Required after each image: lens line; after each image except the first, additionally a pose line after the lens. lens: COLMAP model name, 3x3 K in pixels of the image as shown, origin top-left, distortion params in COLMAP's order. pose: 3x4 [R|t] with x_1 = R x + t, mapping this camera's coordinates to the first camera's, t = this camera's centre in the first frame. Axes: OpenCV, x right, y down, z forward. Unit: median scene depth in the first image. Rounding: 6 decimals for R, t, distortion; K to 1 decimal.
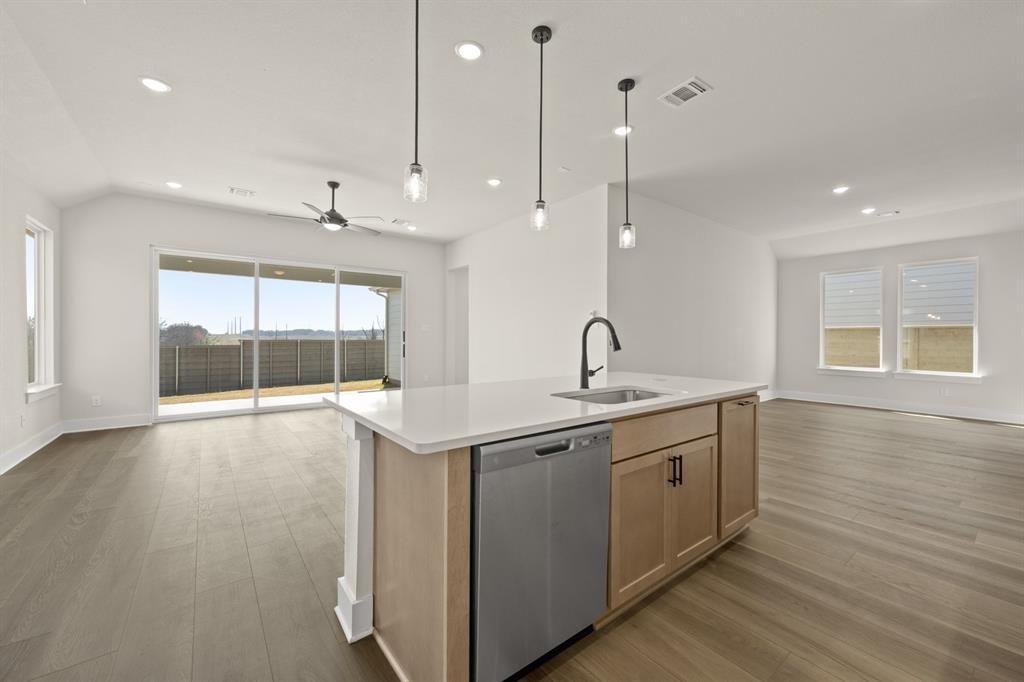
lens RADIAL K [[403.4, 0, 513.5], [0, 403.4, 335.7], [0, 0, 1]] dist [0.000701, 0.000052]
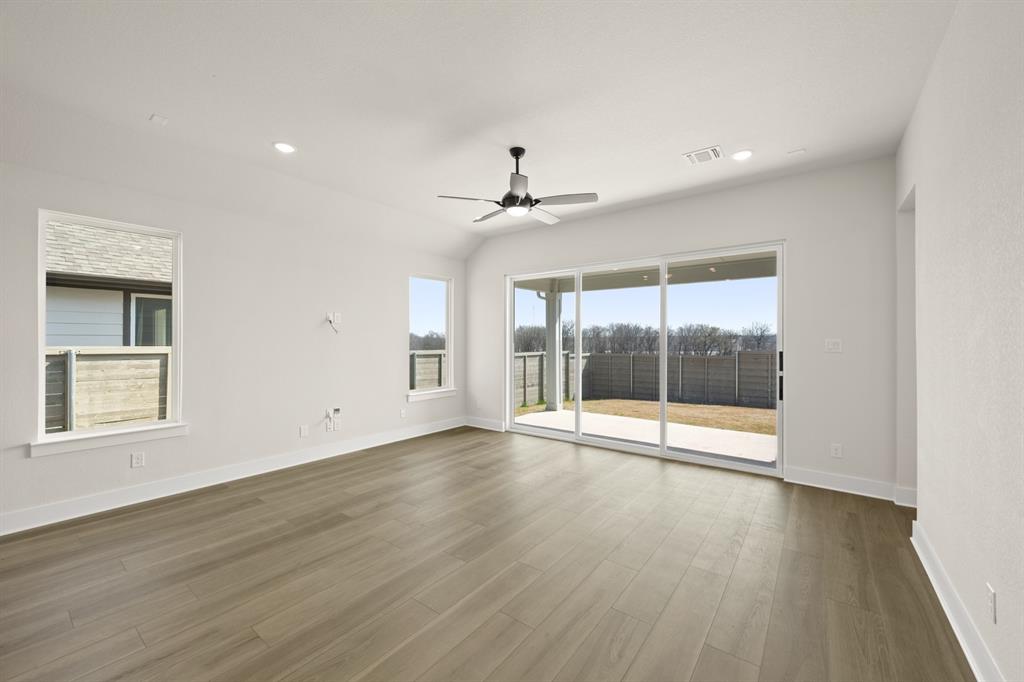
lens RADIAL K [[403.4, 0, 515.1], [0, 403.4, 342.6], [0, 0, 1]] dist [0.000701, 0.000052]
pose [[0.258506, 0.005611, -0.965993, 0.154810], [0.001962, 0.999978, 0.006333, -0.028101], [0.966008, -0.003533, 0.258490, 0.520272]]
